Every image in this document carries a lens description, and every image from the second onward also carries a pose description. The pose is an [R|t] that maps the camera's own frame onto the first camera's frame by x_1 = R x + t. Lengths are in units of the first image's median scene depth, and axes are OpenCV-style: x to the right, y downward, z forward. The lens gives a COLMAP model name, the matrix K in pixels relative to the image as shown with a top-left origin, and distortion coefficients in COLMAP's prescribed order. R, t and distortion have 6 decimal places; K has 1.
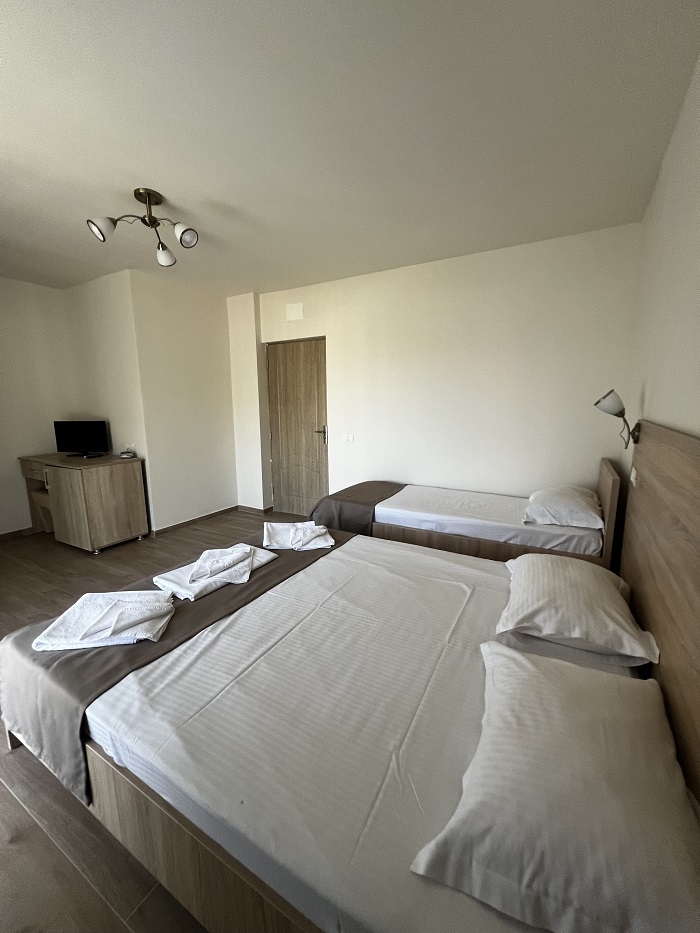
lens RADIAL K [[374.0, 0, 354.5], [0, 374.0, 464.6], [0, 0, 1]] dist [-0.001071, 0.000045]
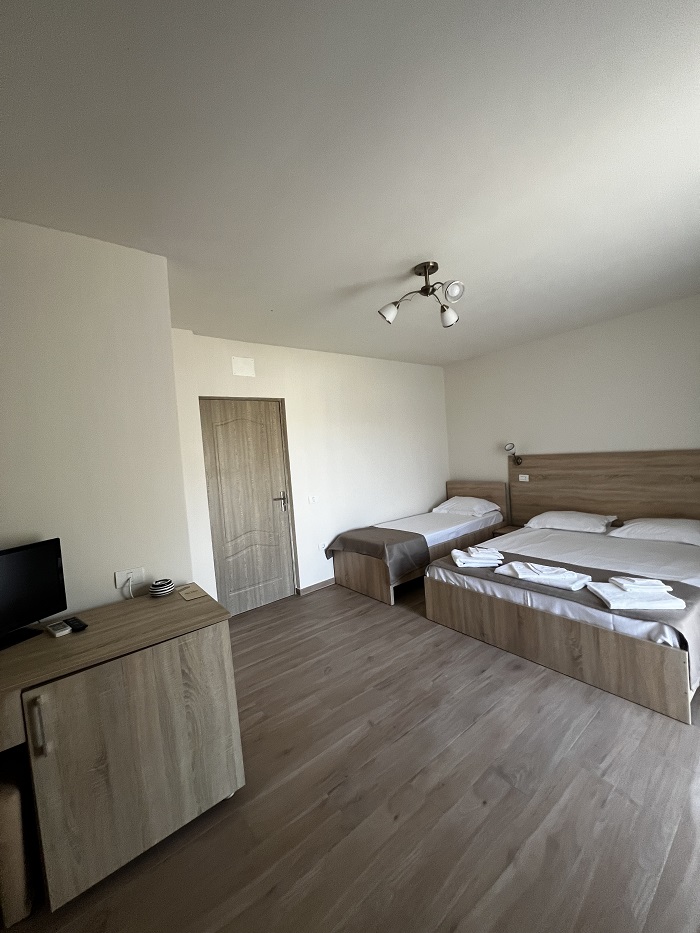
lens RADIAL K [[374.0, 0, 354.5], [0, 374.0, 464.6], [0, 0, 1]] dist [-0.001071, 0.000045]
pose [[0.371176, -0.058496, 0.926718, -0.918624], [0.220687, 0.974975, -0.026849, -0.111485], [-0.901957, 0.214480, 0.374796, 0.509613]]
